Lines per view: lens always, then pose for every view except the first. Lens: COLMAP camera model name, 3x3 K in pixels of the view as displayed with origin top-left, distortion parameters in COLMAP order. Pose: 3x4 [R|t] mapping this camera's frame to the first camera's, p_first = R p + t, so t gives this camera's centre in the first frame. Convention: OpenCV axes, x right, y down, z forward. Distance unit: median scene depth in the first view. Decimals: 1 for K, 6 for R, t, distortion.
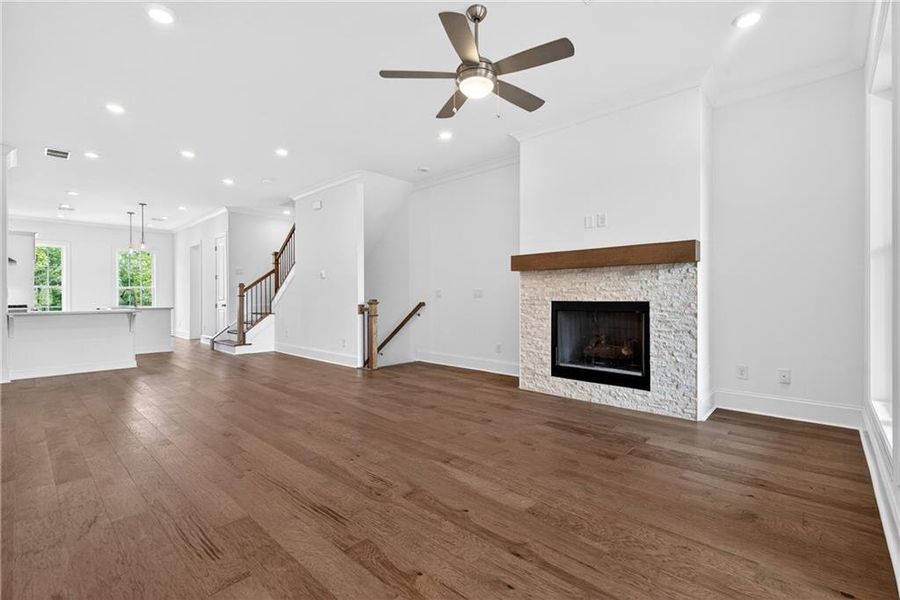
lens RADIAL K [[405.3, 0, 444.8], [0, 405.3, 297.8], [0, 0, 1]] dist [0.005985, -0.004378]
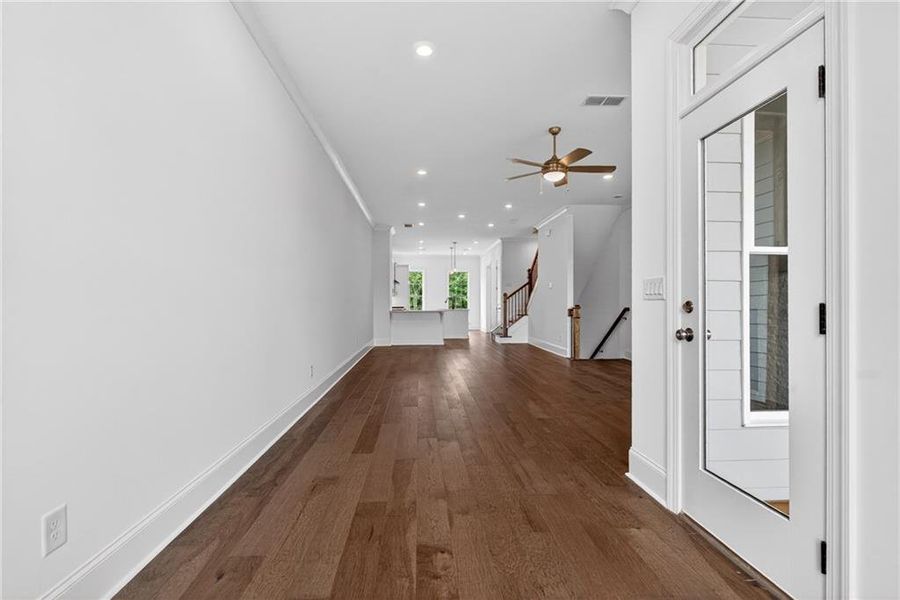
lens RADIAL K [[405.3, 0, 451.1], [0, 405.3, 302.2], [0, 0, 1]] dist [0.005985, -0.004378]
pose [[0.743792, 0.002777, -0.668406, 0.512659], [-0.004262, 0.999991, -0.000588, -0.003328], [0.668398, 0.003286, 0.743797, -0.294302]]
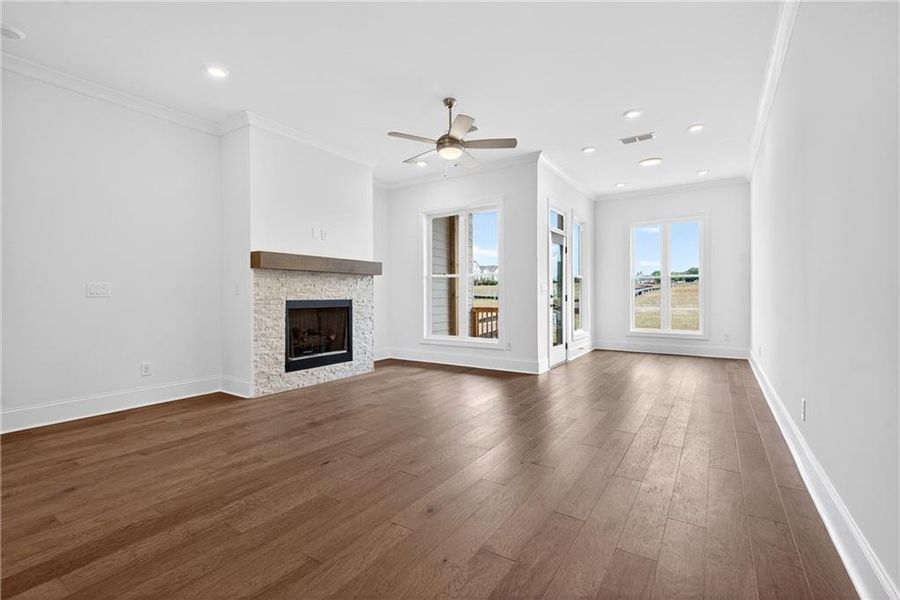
lens RADIAL K [[405.3, 0, 445.7], [0, 405.3, 298.3], [0, 0, 1]] dist [0.005985, -0.004378]
pose [[-0.168513, -0.002918, 0.985695, -0.807715], [0.005337, 0.999978, 0.003872, 0.000810], [-0.985685, 0.005913, -0.168493, 0.751680]]
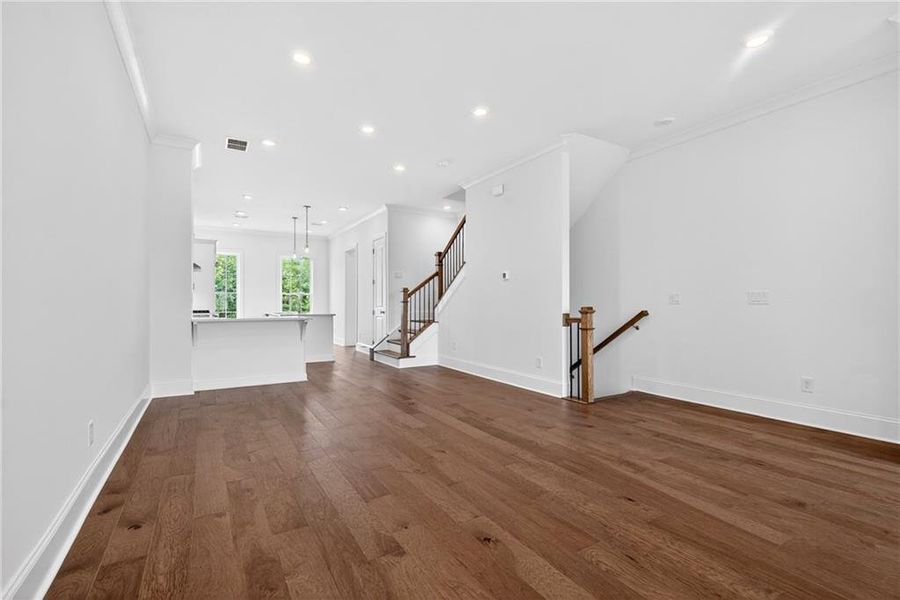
lens RADIAL K [[405.3, 0, 447.5], [0, 405.3, 303.7], [0, 0, 1]] dist [0.005985, -0.004378]
pose [[0.963342, 0.003328, -0.268255, -0.298194], [-0.003722, 0.999993, -0.000958, -0.000014], [0.268250, 0.001922, 0.963347, 0.294178]]
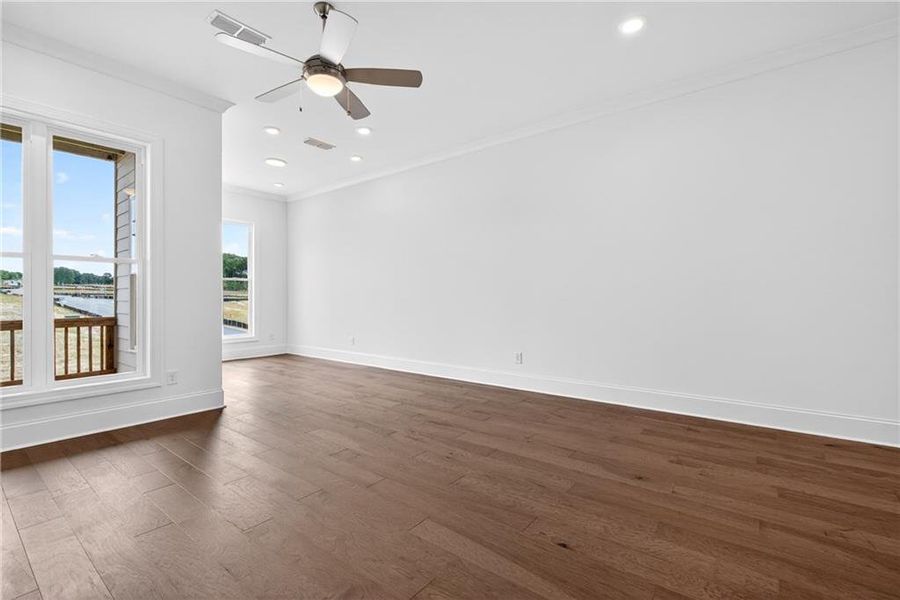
lens RADIAL K [[405.3, 0, 448.0], [0, 405.3, 300.7], [0, 0, 1]] dist [0.005985, -0.004378]
pose [[-0.995652, 0.006818, -0.092901, -0.074643], [0.006292, 0.999962, 0.005962, 0.000931], [0.092938, 0.005351, -0.995657, 1.192202]]
